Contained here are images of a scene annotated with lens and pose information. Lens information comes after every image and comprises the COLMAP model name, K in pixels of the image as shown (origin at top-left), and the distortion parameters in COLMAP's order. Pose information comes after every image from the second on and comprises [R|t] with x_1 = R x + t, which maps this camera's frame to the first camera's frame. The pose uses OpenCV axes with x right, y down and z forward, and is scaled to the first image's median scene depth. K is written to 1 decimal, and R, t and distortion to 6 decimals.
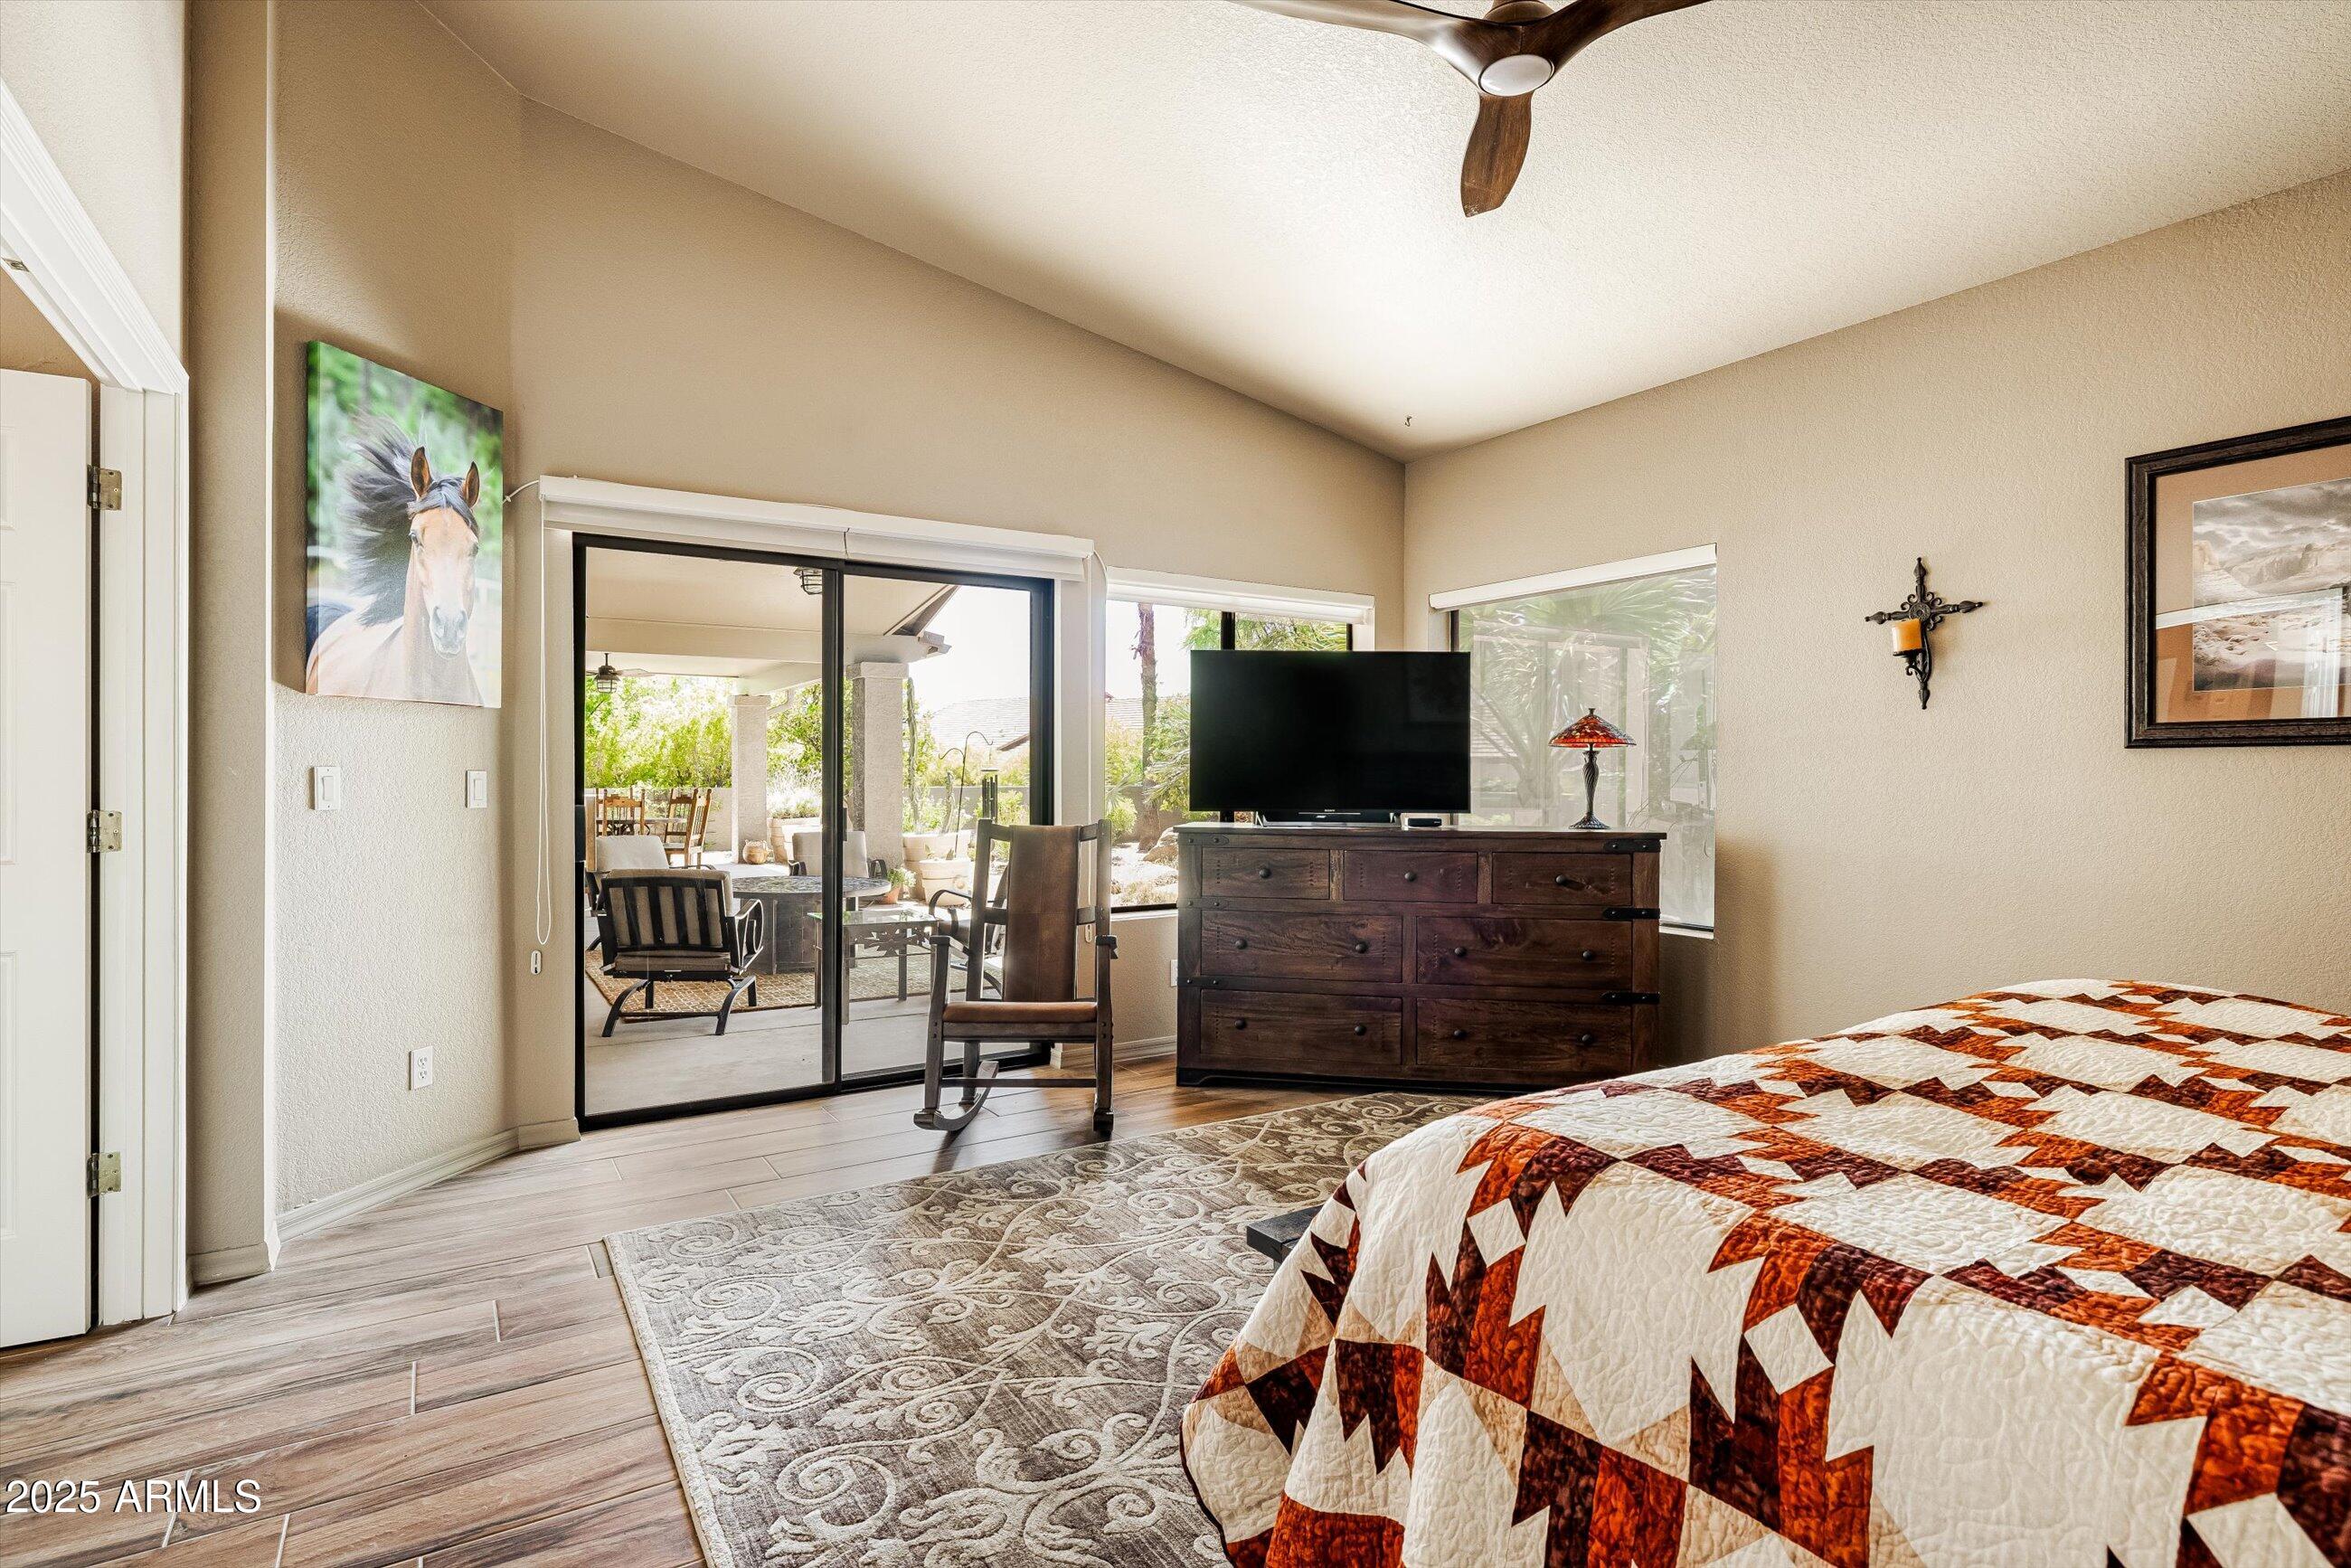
lens RADIAL K [[1183.6, 0, 1170.6], [0, 1183.6, 772.3], [0, 0, 1]] dist [-0.005308, 0.001849]
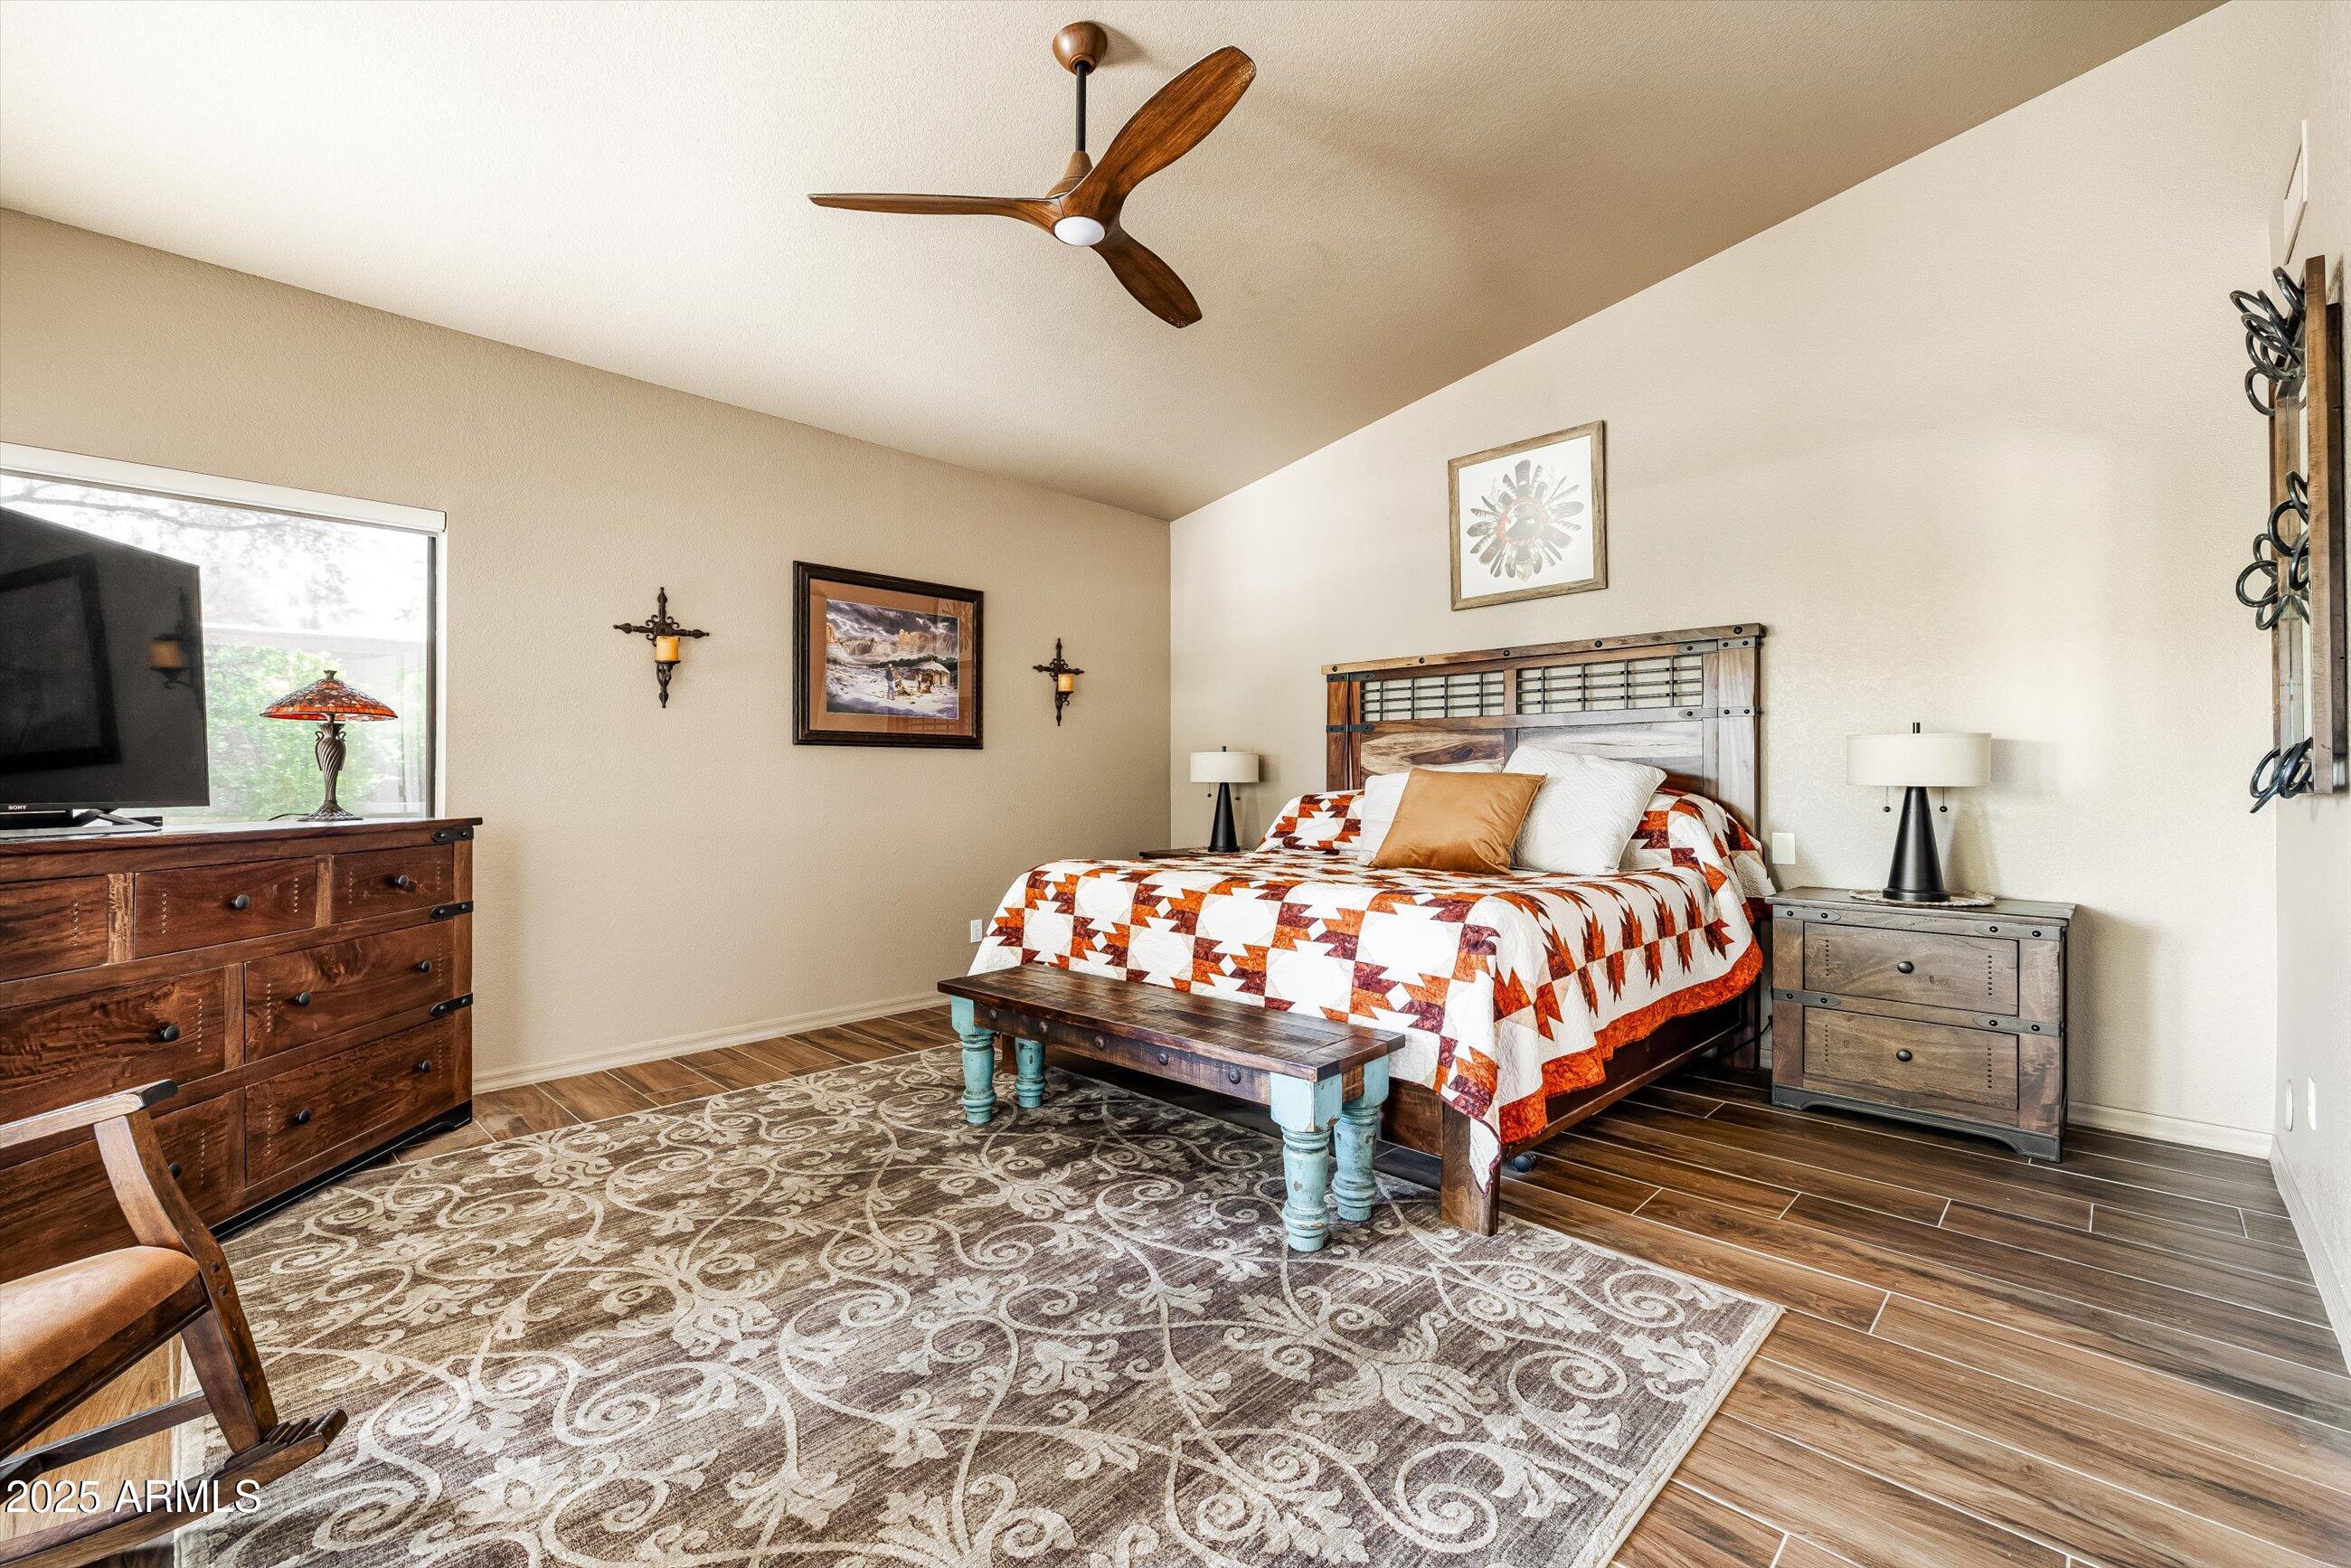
lens RADIAL K [[987.2, 0, 1161.7], [0, 987.2, 772.1], [0, 0, 1]] dist [0.001983, -0.000063]
pose [[-0.235589, 0.007503, 0.971824, -0.525622], [-0.002120, 0.999964, -0.008234, 0.023381], [-0.971850, -0.004000, -0.235565, 0.748730]]
